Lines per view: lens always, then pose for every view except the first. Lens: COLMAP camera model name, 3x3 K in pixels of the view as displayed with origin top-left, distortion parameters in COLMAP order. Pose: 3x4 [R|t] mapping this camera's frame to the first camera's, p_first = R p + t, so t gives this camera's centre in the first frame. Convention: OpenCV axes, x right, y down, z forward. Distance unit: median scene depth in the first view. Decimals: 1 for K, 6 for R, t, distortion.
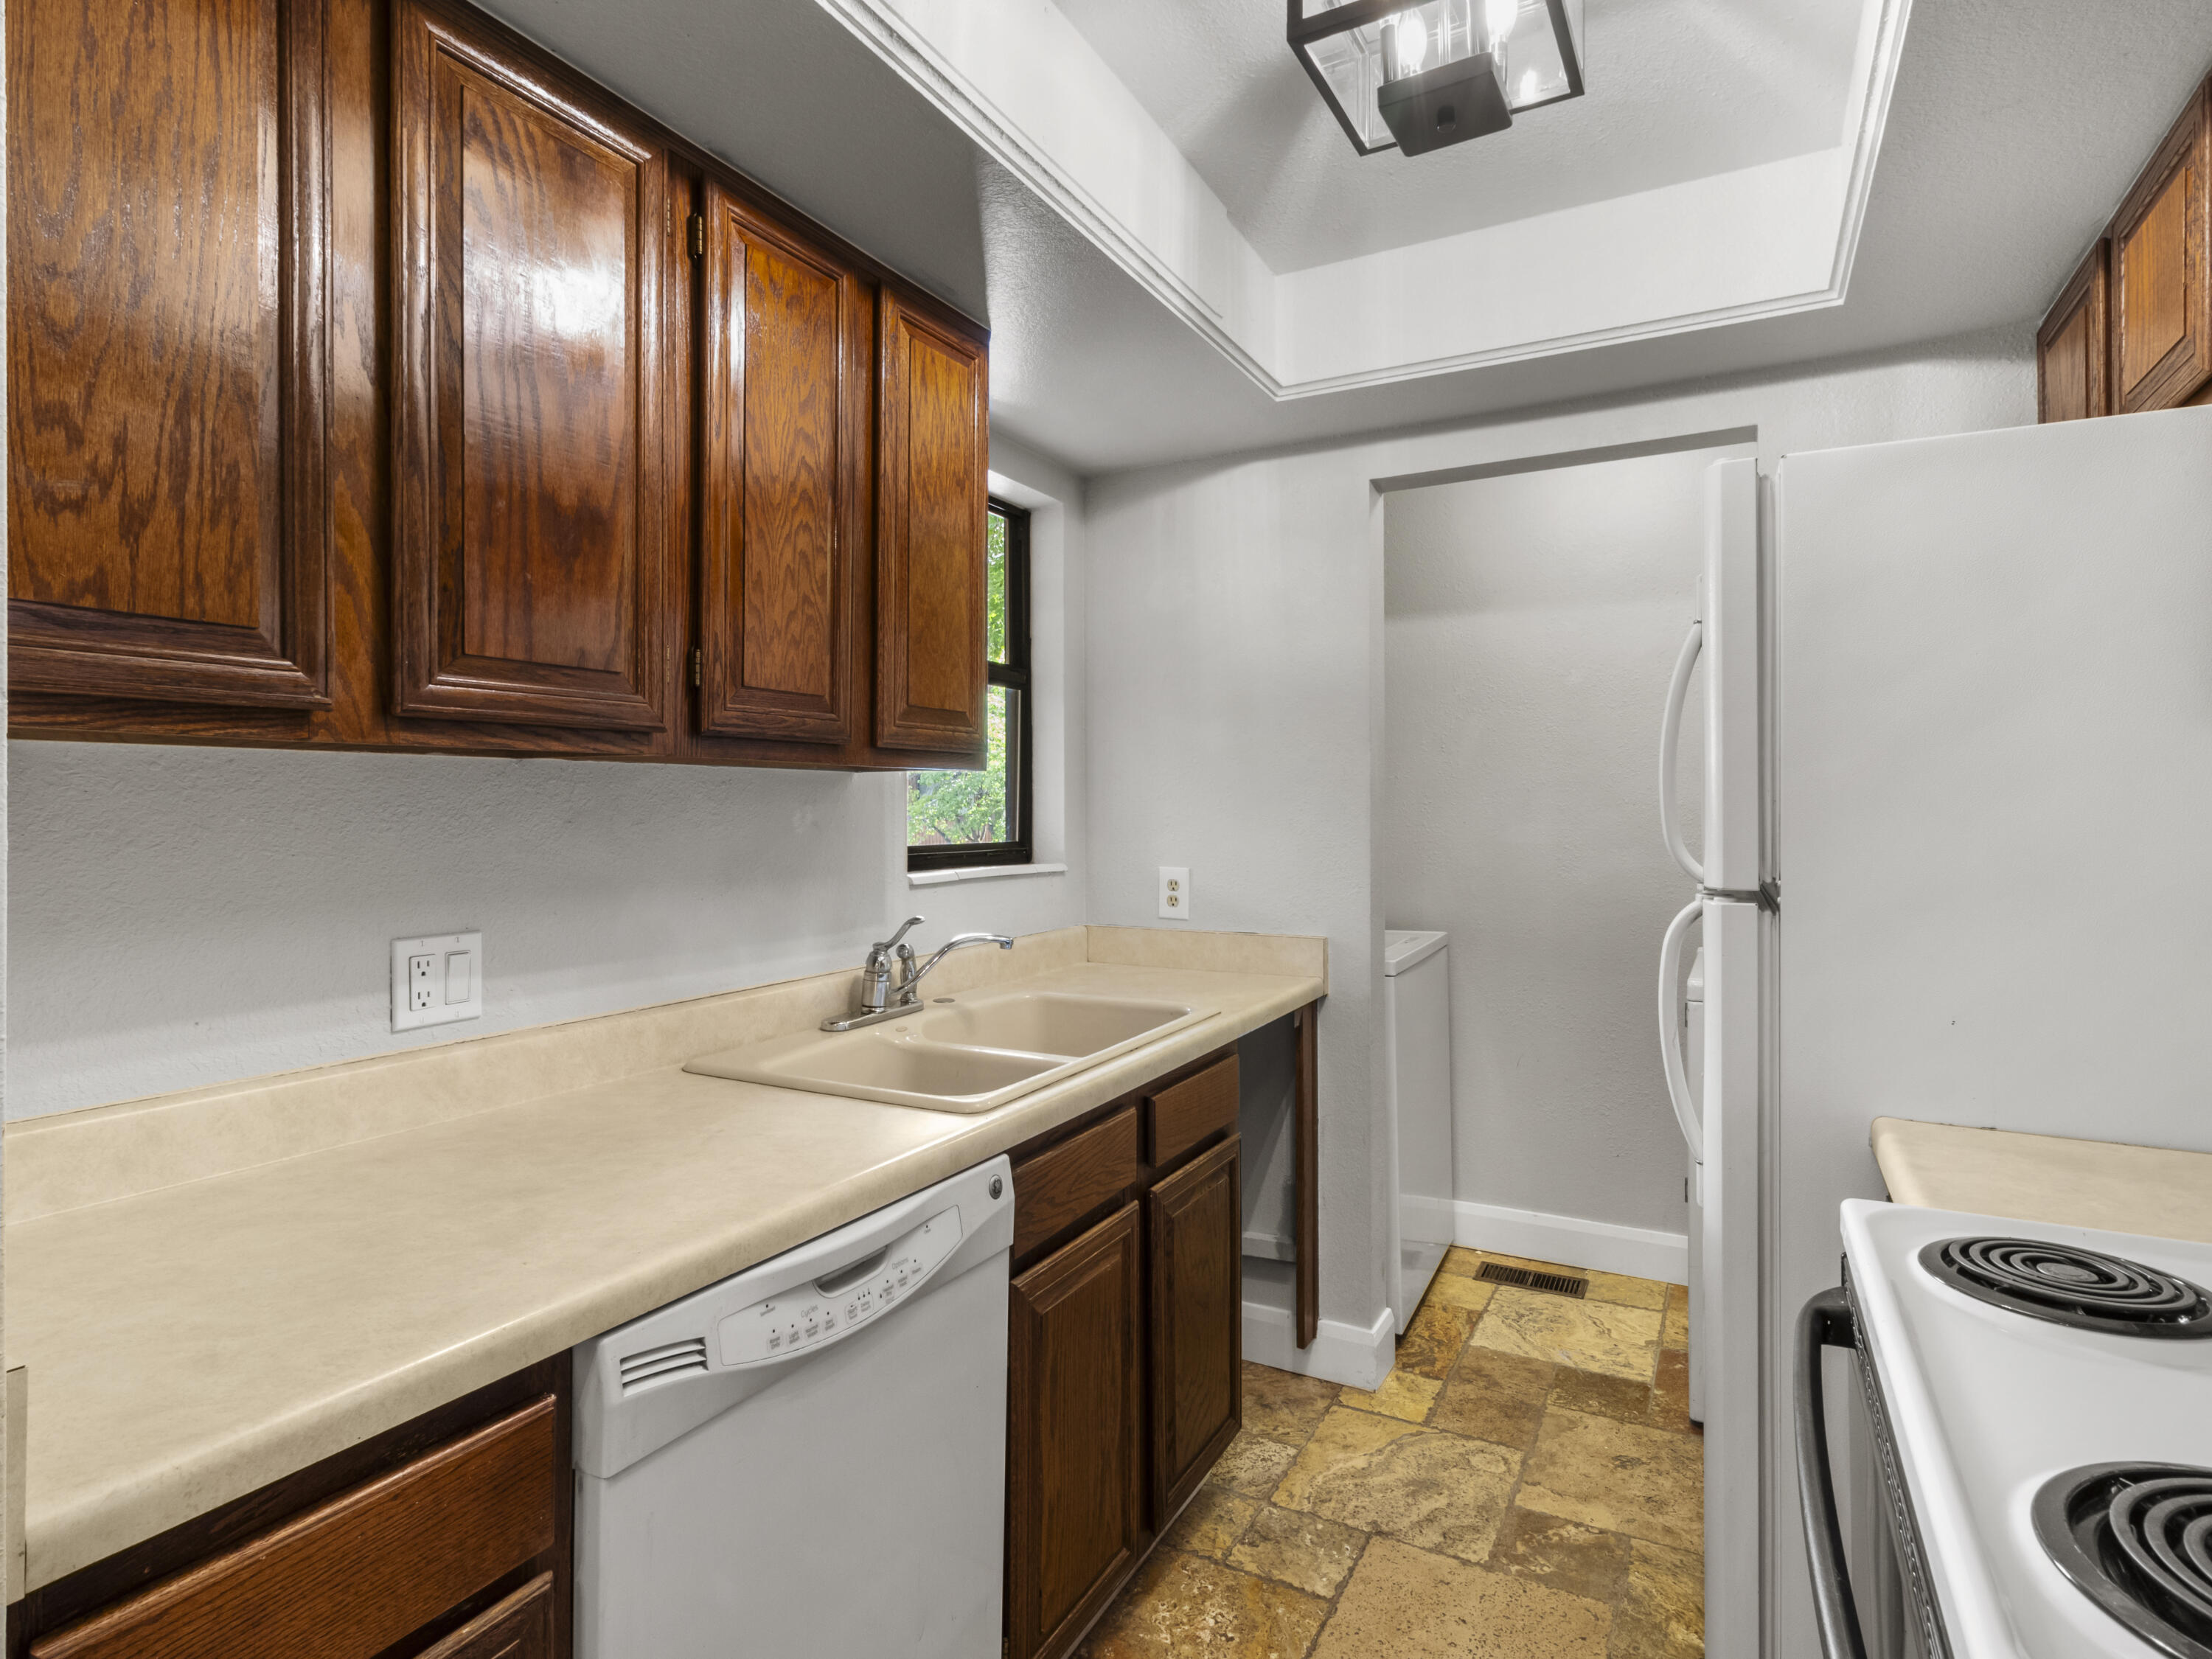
lens RADIAL K [[1166.2, 0, 1108.3], [0, 1166.2, 808.8], [0, 0, 1]] dist [0.002345, 0.001272]
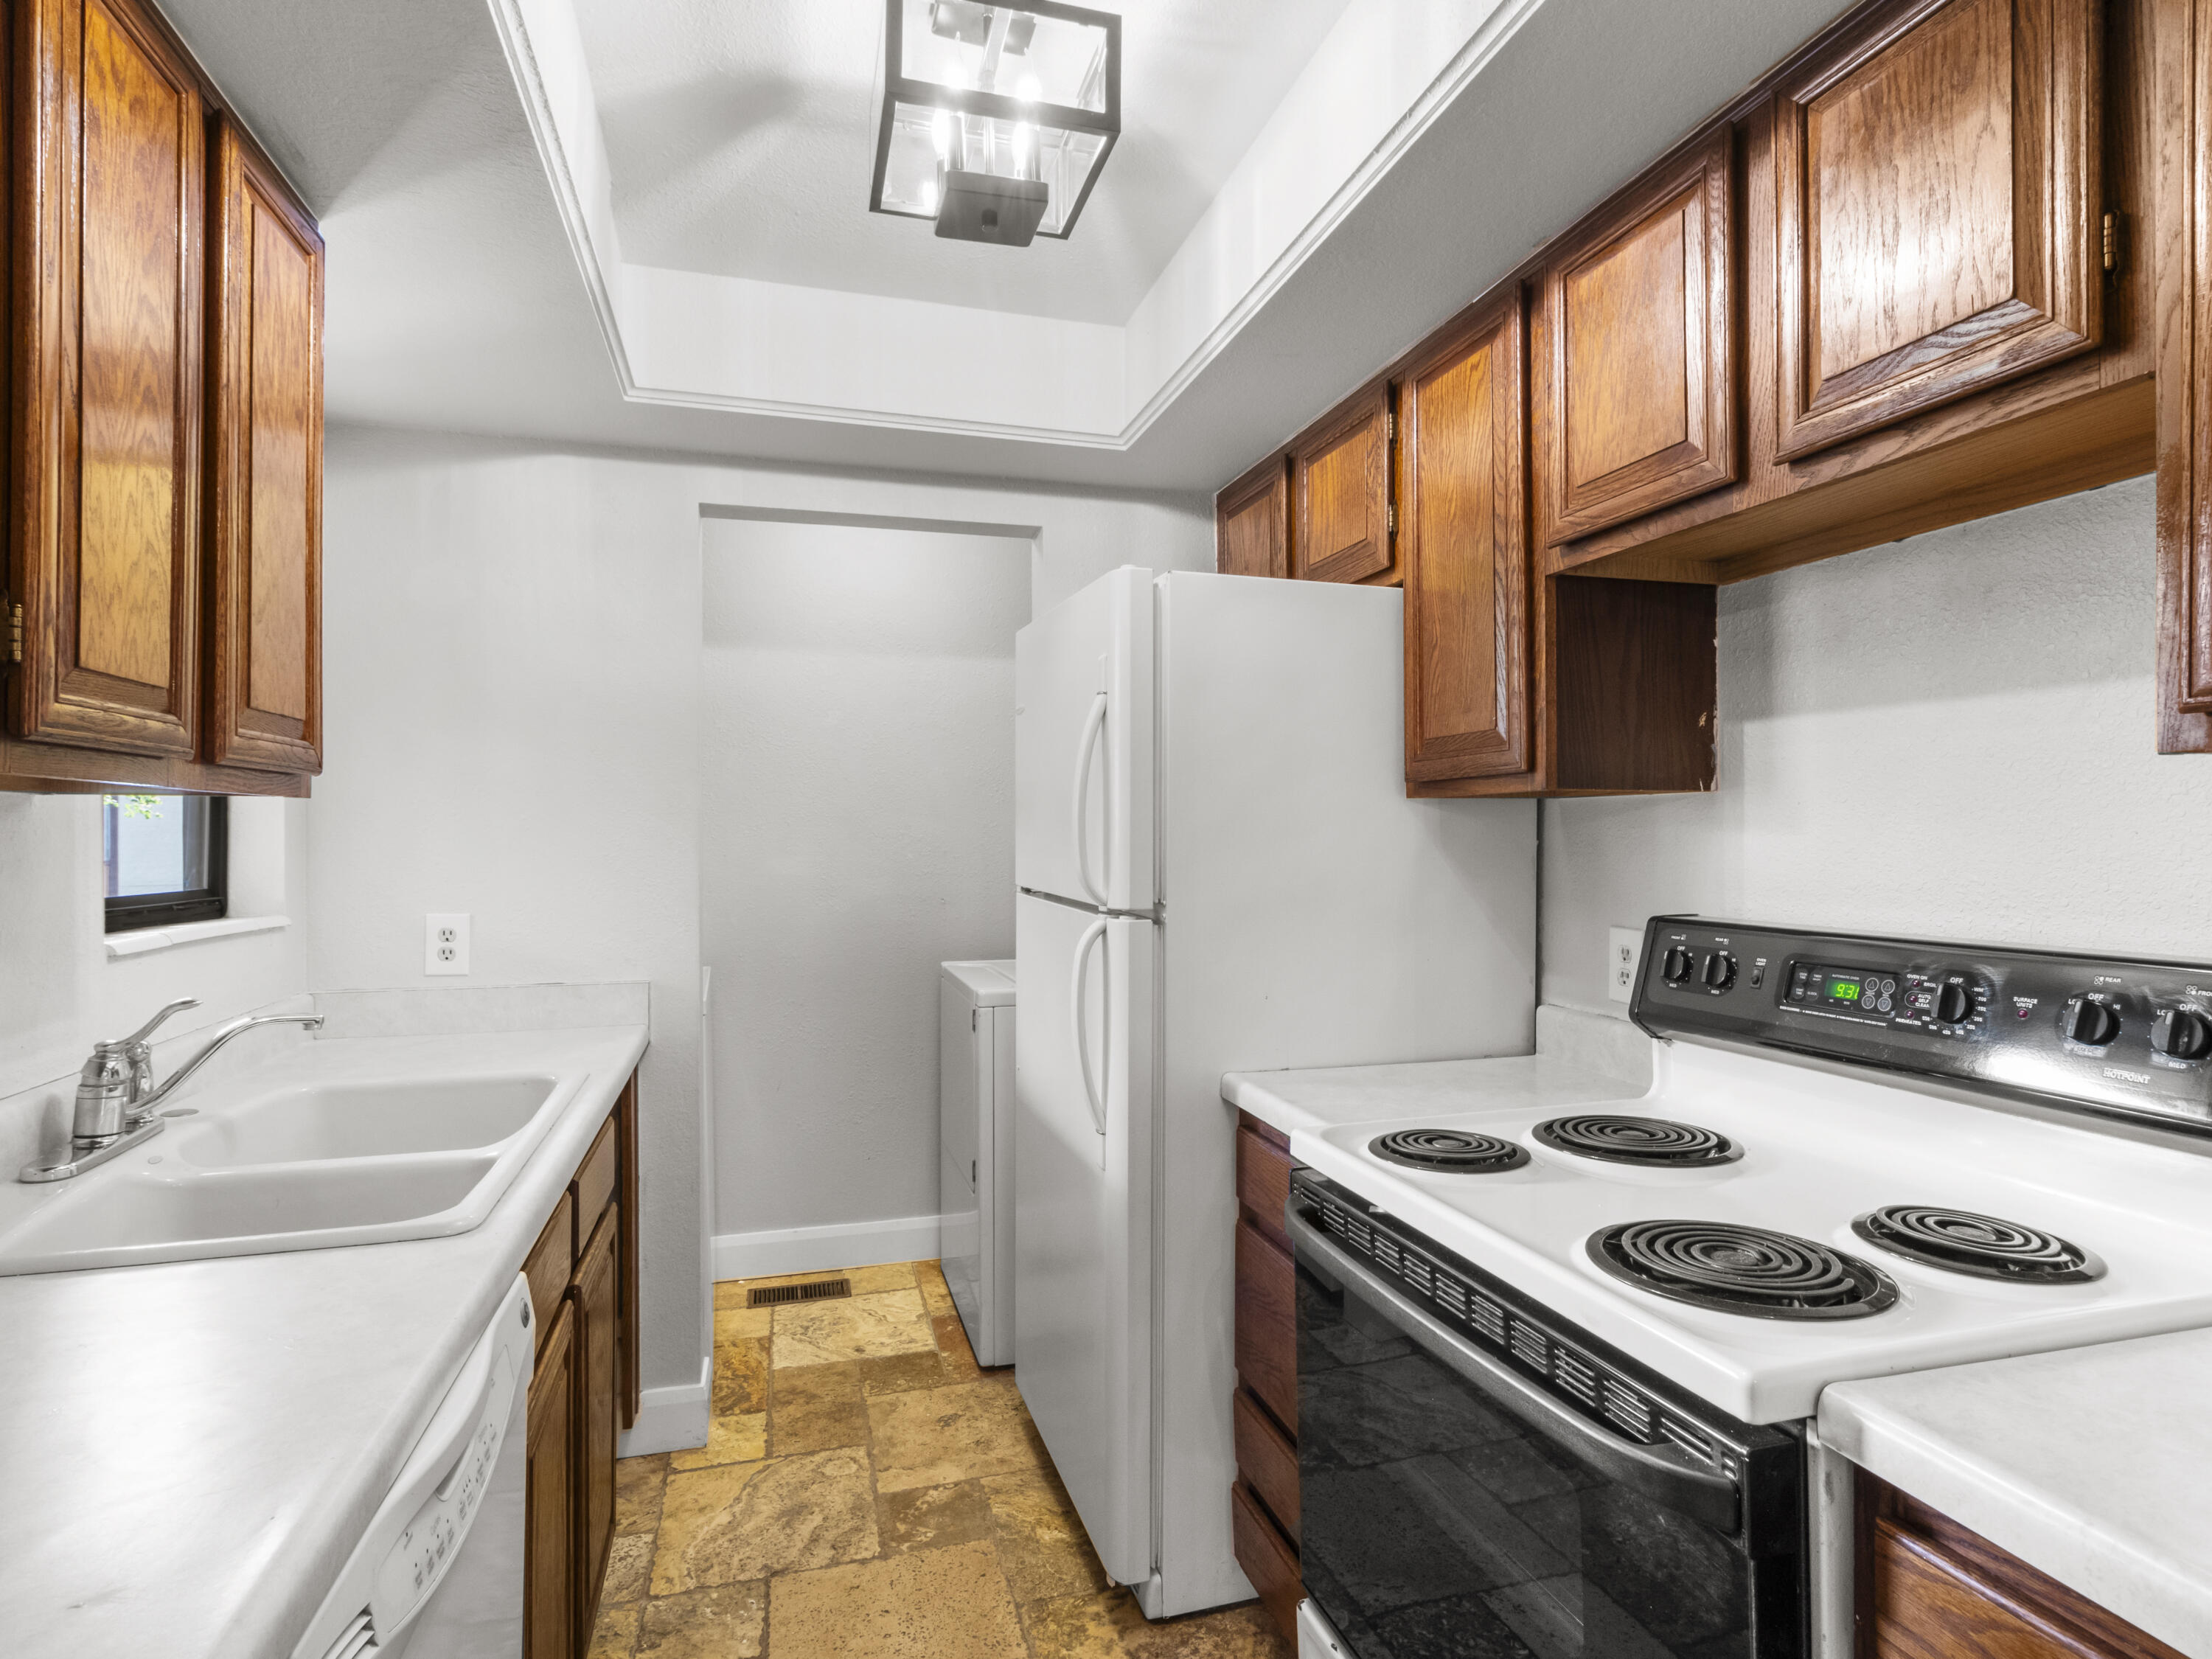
lens RADIAL K [[1164.8, 0, 1122.6], [0, 1164.8, 835.5], [0, 0, 1]] dist [0.002124, 0.001098]
pose [[0.710822, 0.000688, 0.703372, -0.234016], [0.000664, 0.999998, -0.001649, -0.005601], [-0.703372, 0.001639, 0.710820, 0.077847]]
